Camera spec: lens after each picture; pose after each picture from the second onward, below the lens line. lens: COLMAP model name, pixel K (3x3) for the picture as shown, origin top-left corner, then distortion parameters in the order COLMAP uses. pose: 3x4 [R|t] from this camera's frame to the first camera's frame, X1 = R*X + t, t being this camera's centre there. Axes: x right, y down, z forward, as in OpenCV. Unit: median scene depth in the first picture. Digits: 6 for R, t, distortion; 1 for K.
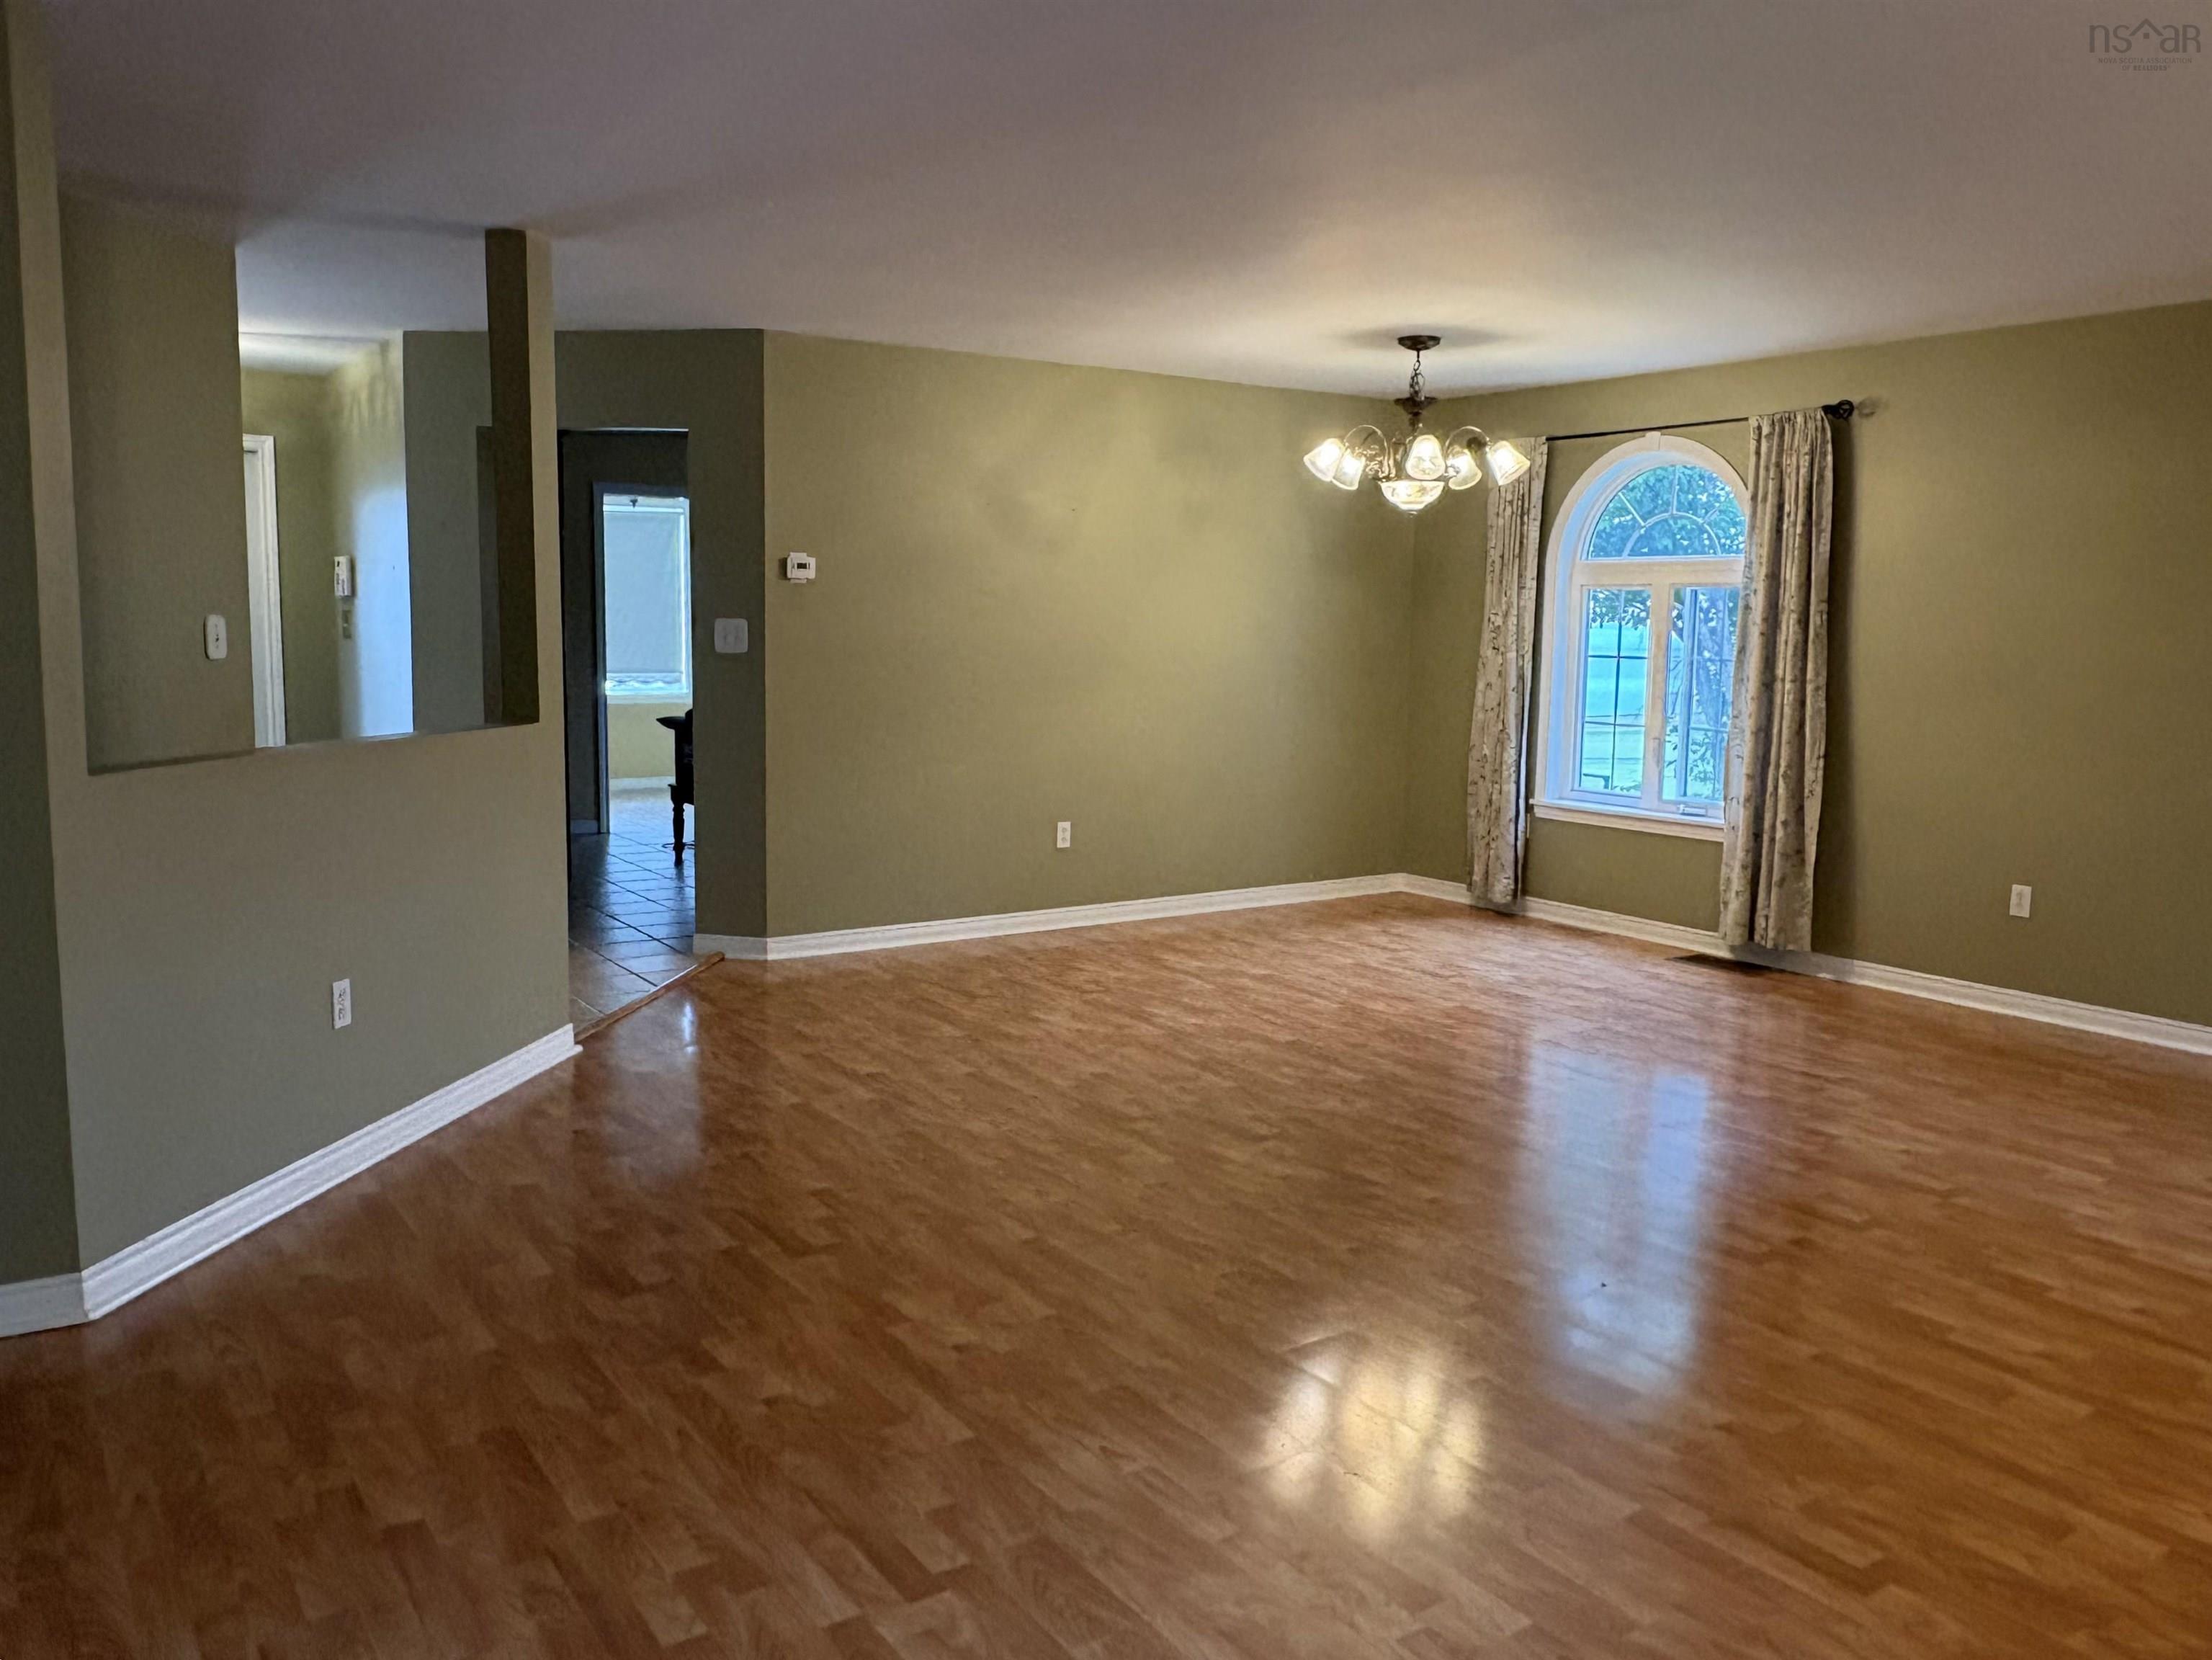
lens RADIAL K [[1686.6, 0, 1106.0], [0, 1686.6, 830.0], [0, 0, 1]] dist [0.011994, 0.004568]
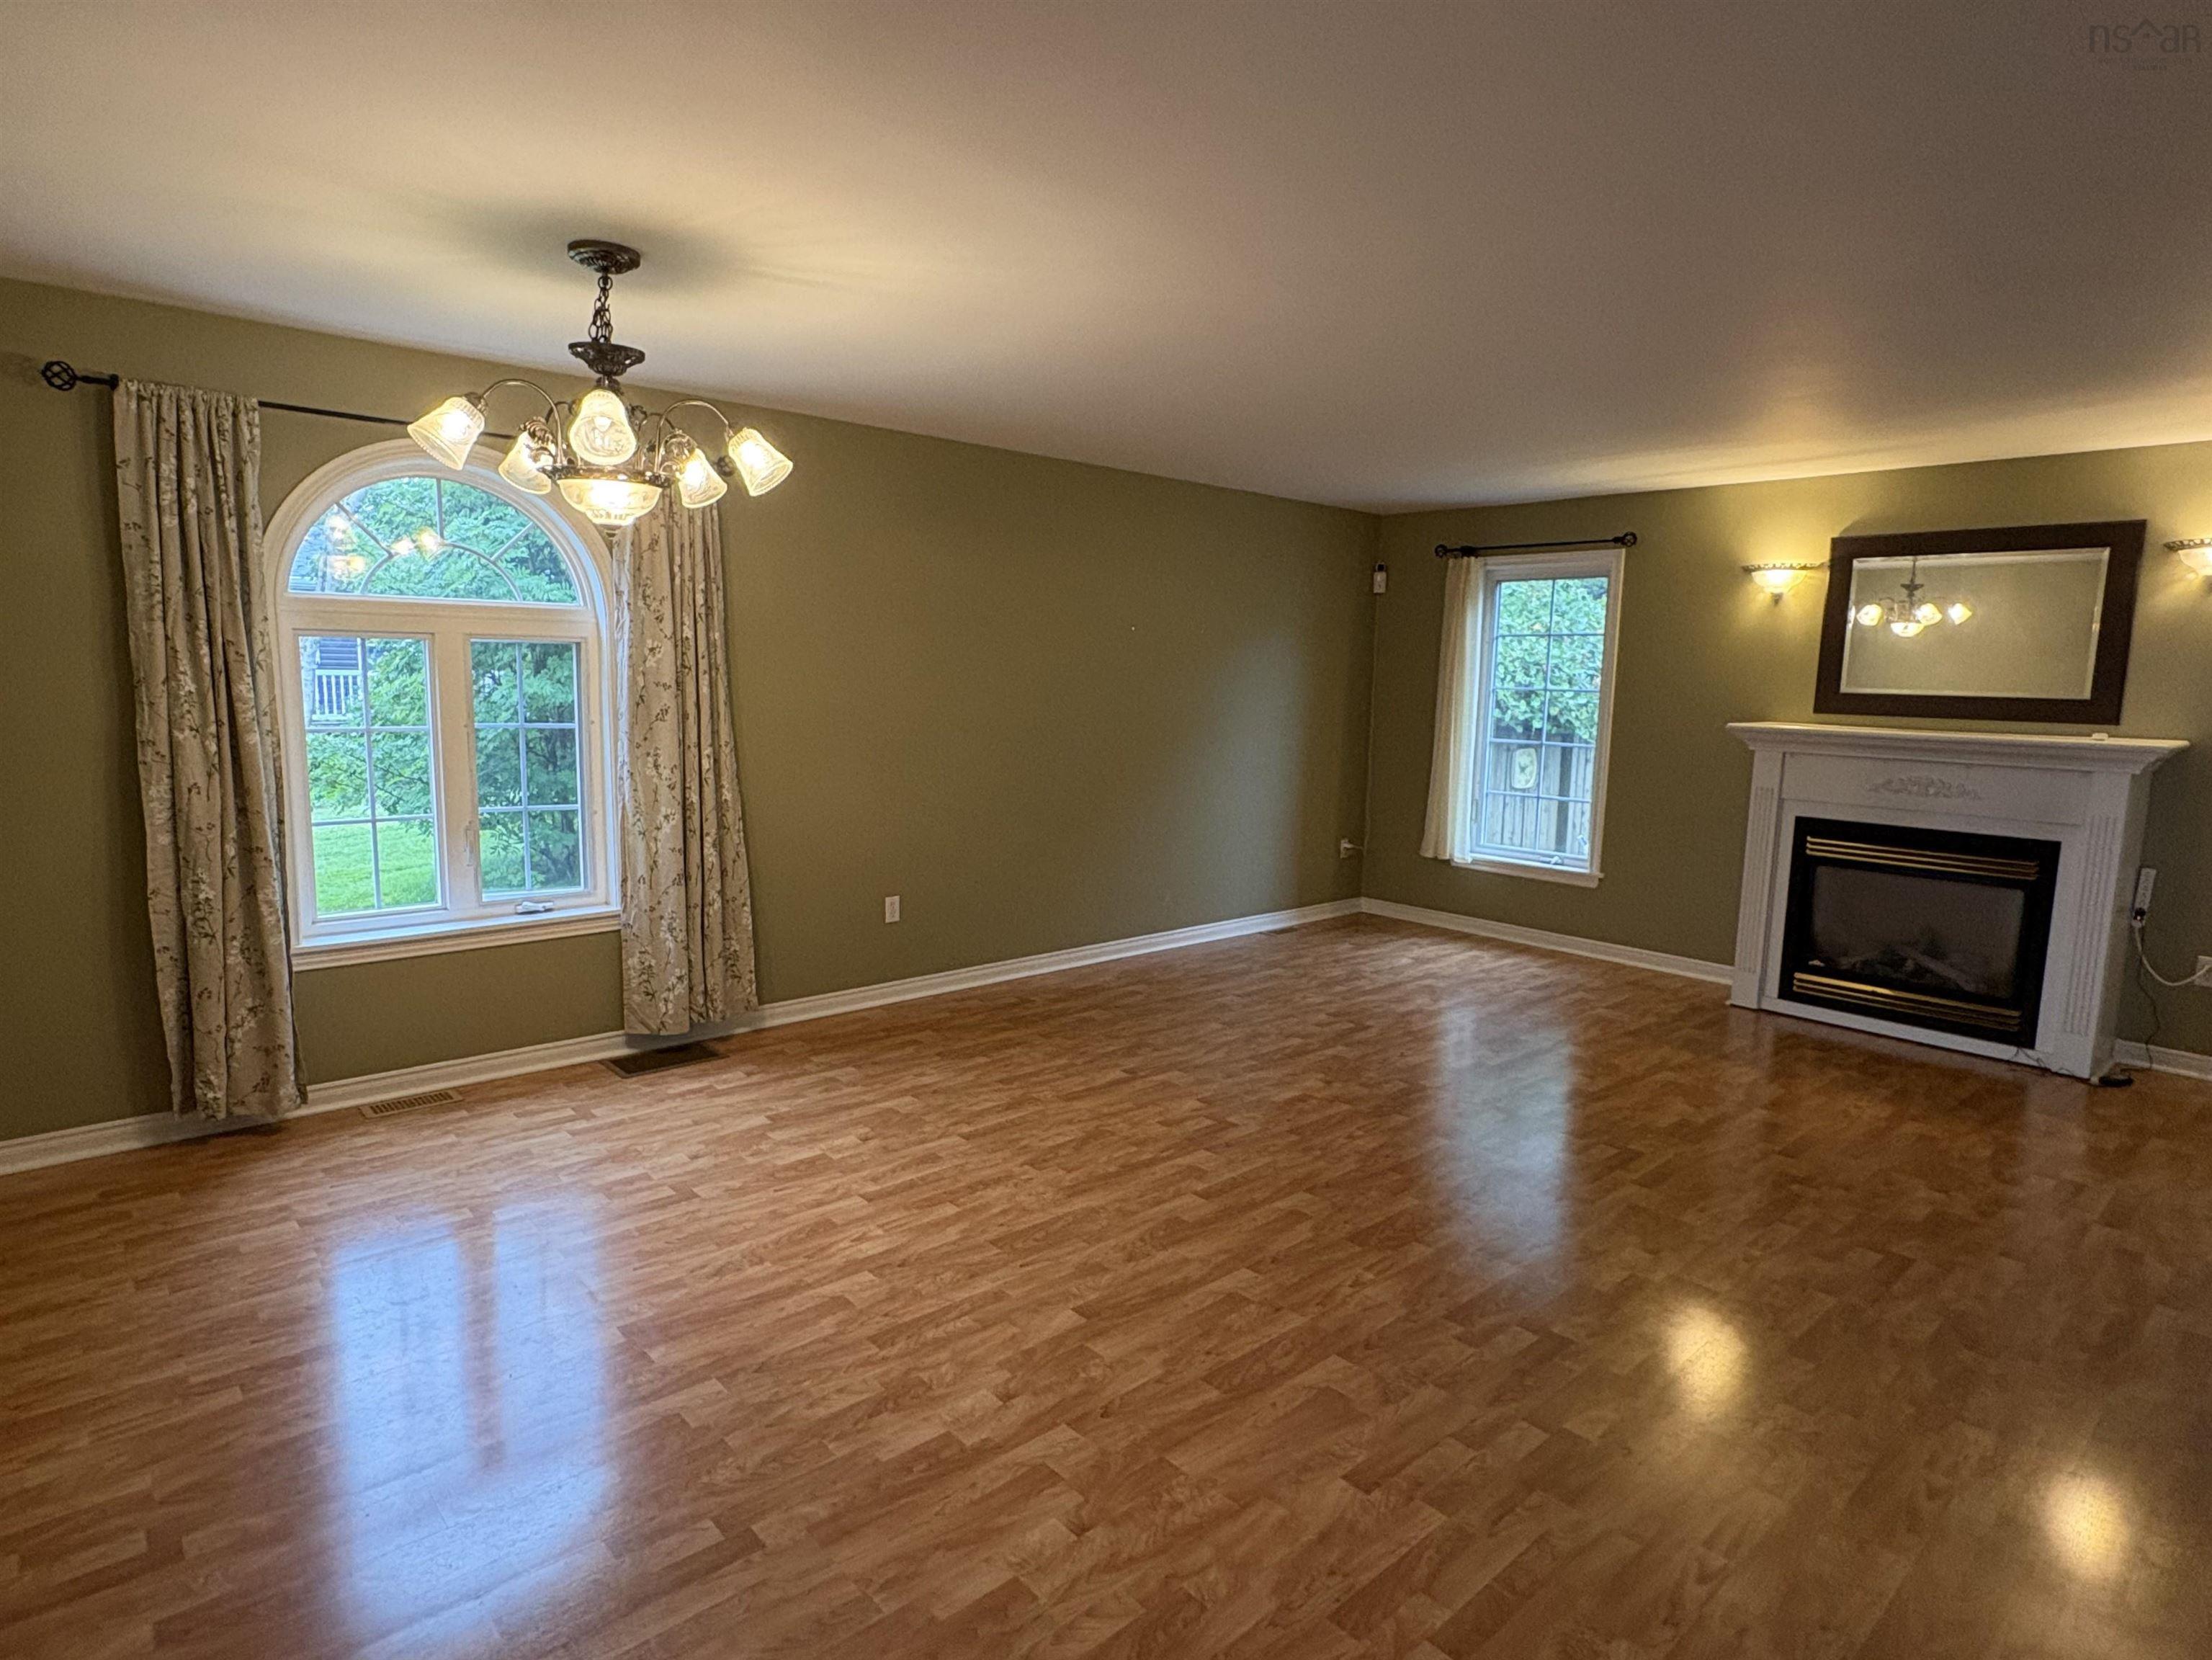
lens RADIAL K [[1210.9, 0, 1106.0], [0, 1210.9, 830.0], [0, 0, 1]] dist [0.001046, -0.000445]
pose [[-0.129449, -0.151741, 0.979907, -0.326340], [0.100551, 0.981119, 0.165212, -0.143122], [-0.986475, 0.119917, -0.111748, 0.939169]]
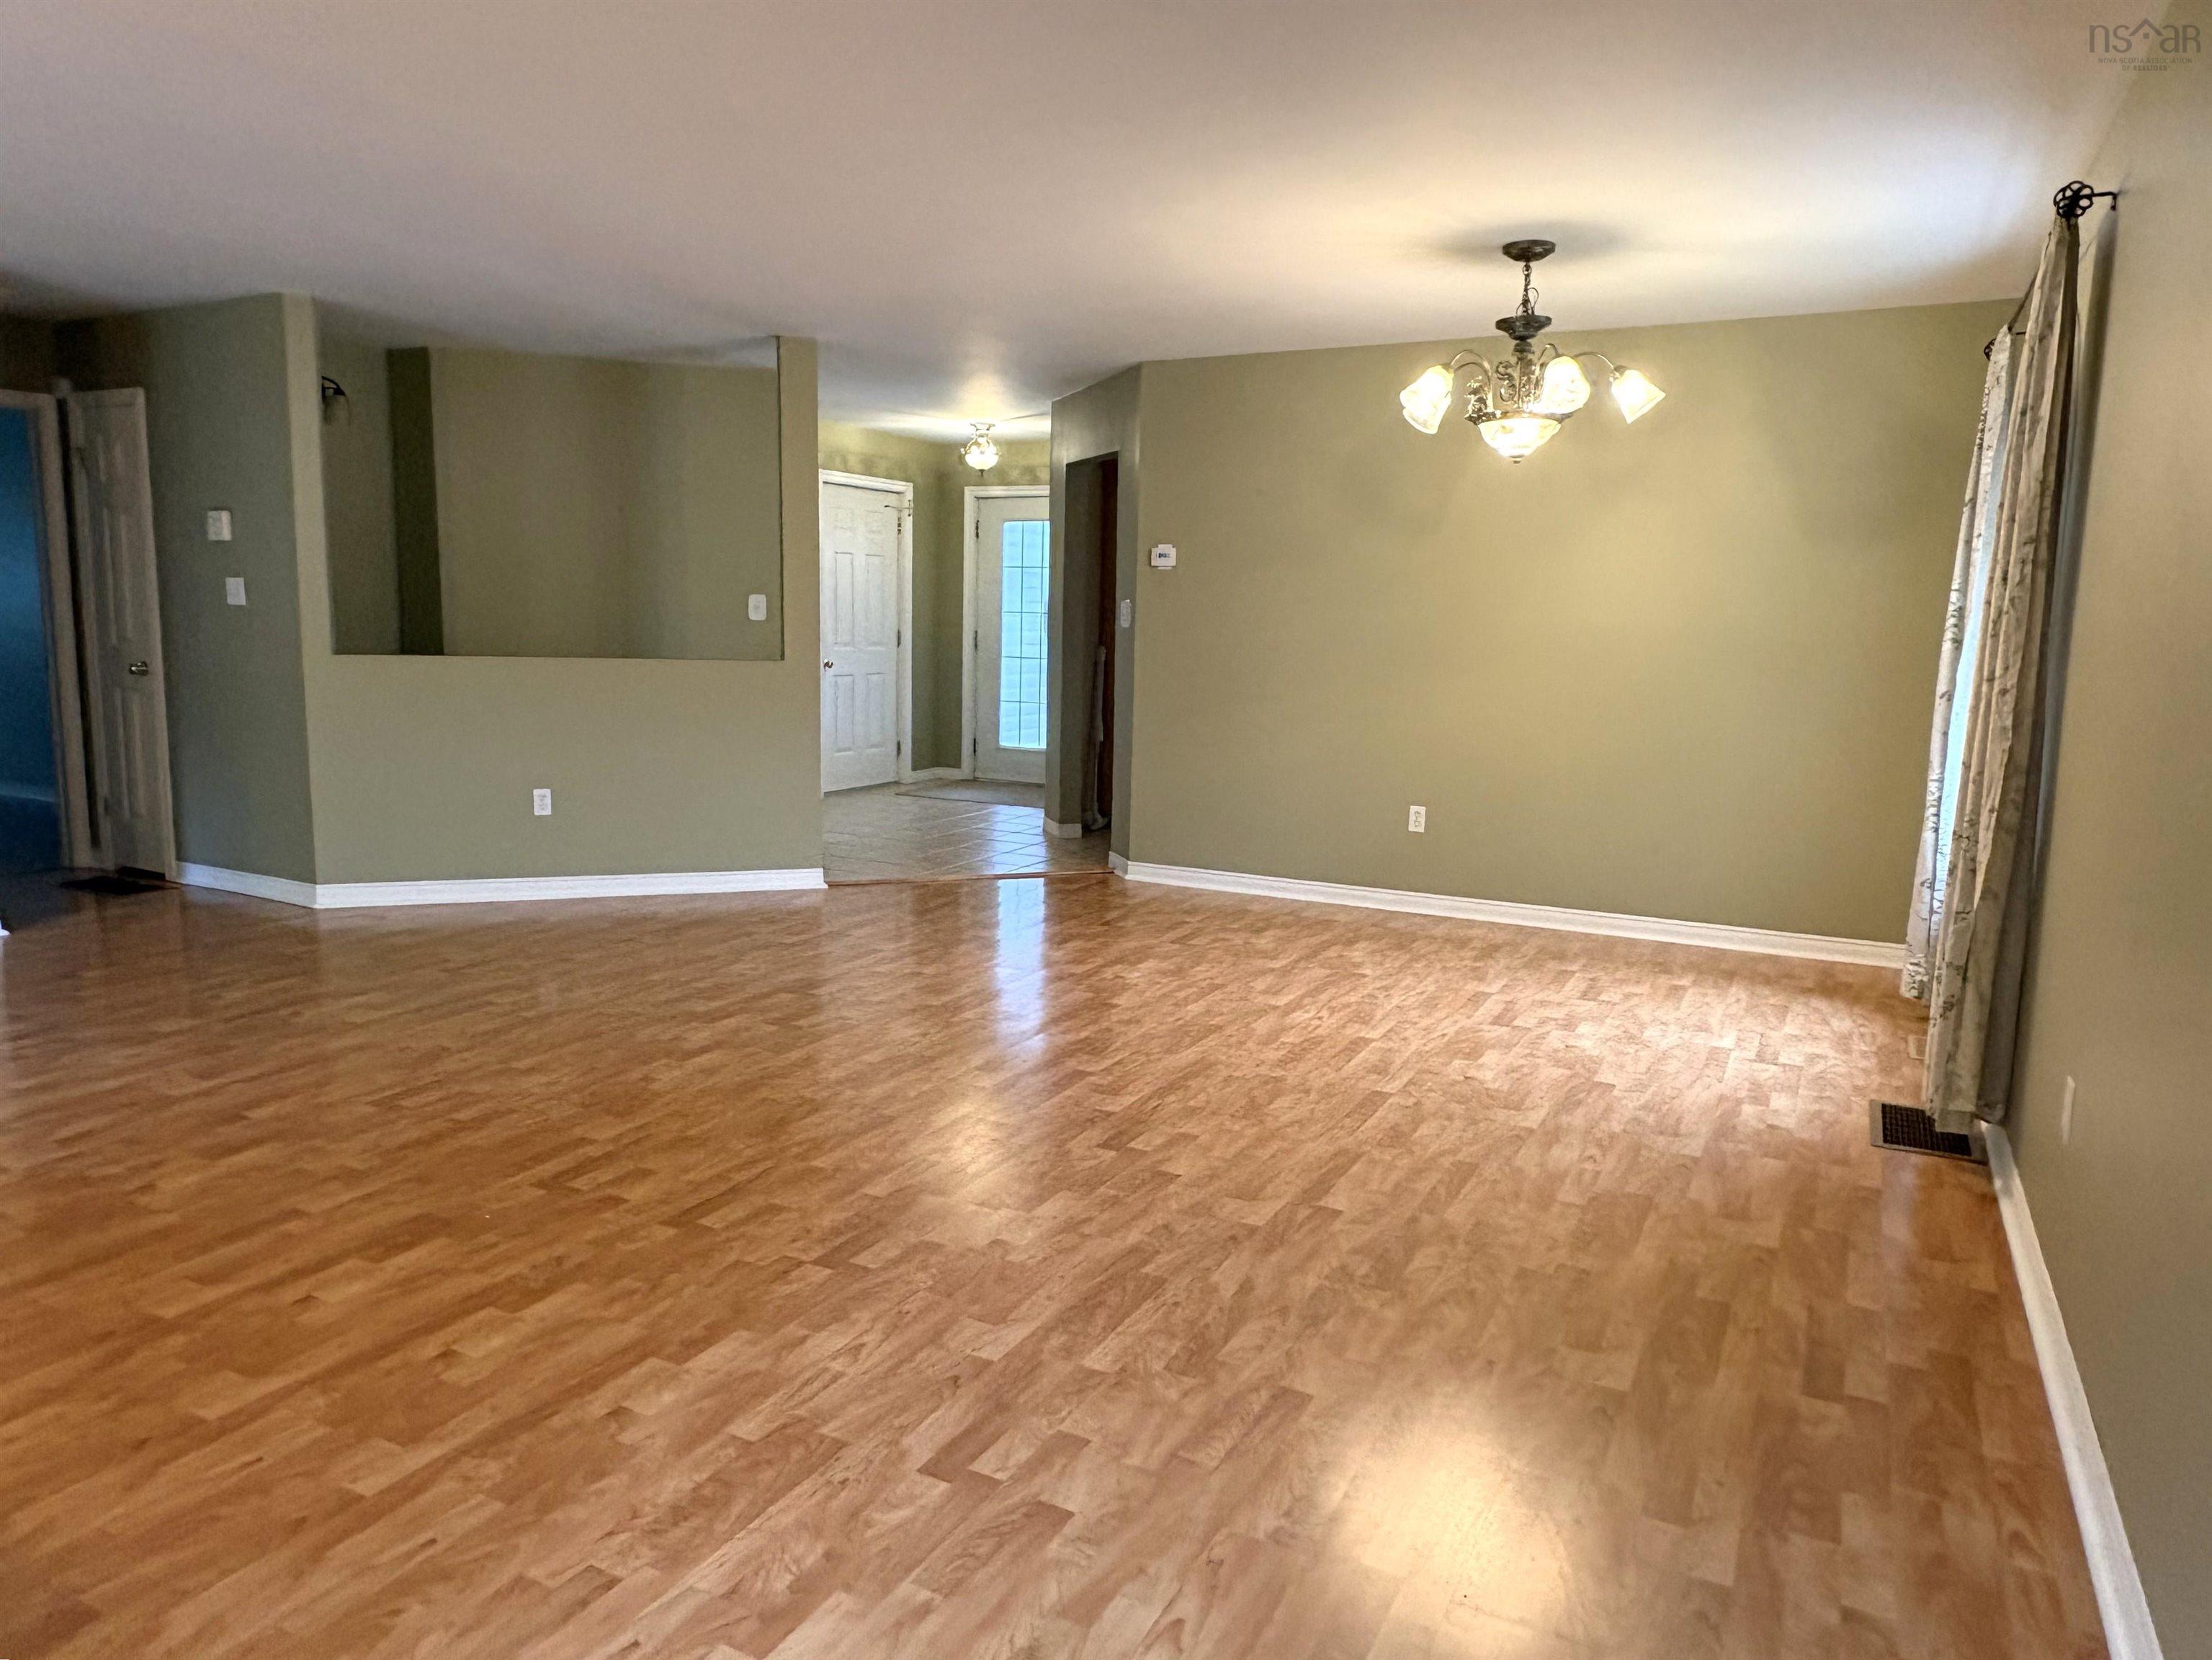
lens RADIAL K [[1435.1, 0, 1095.8], [0, 1435.1, 834.0], [0, 0, 1]] dist [-0.000780, 0.000237]
pose [[0.461476, 0.127645, -0.877922, 0.773897], [-0.125964, 0.988997, 0.077582, -0.036975], [0.878165, 0.074784, 0.472476, 0.533128]]
